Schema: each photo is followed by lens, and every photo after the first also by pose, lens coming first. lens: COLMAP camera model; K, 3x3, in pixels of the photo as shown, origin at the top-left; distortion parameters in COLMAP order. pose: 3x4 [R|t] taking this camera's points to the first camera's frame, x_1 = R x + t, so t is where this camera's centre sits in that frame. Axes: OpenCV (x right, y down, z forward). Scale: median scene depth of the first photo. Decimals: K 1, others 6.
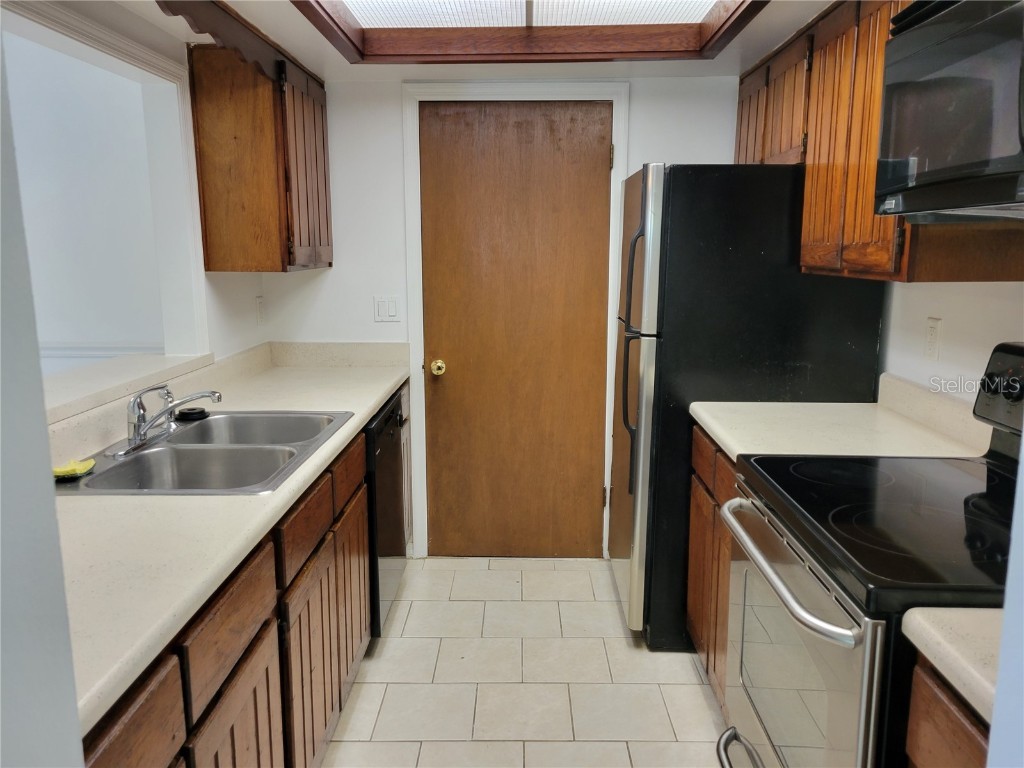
lens RADIAL K [[770.3, 0, 512.0], [0, 770.3, 384.0], [0, 0, 1]] dist [0.027779, -0.001311]
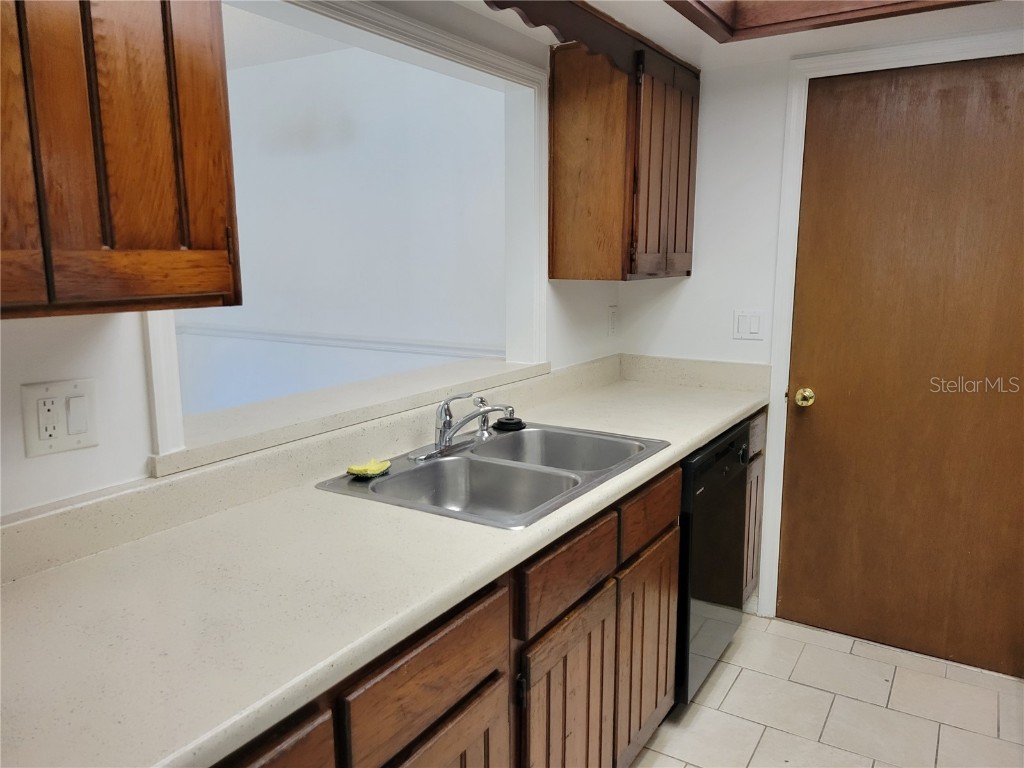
lens RADIAL K [[763.9, 0, 512.0], [0, 763.9, 384.0], [0, 0, 1]] dist [0.056536, -0.043255]
pose [[0.855590, 0.086331, -0.510404, 0.070880], [-0.092074, 0.995653, 0.014064, -0.022672], [0.509399, 0.034962, 0.859820, 0.149587]]
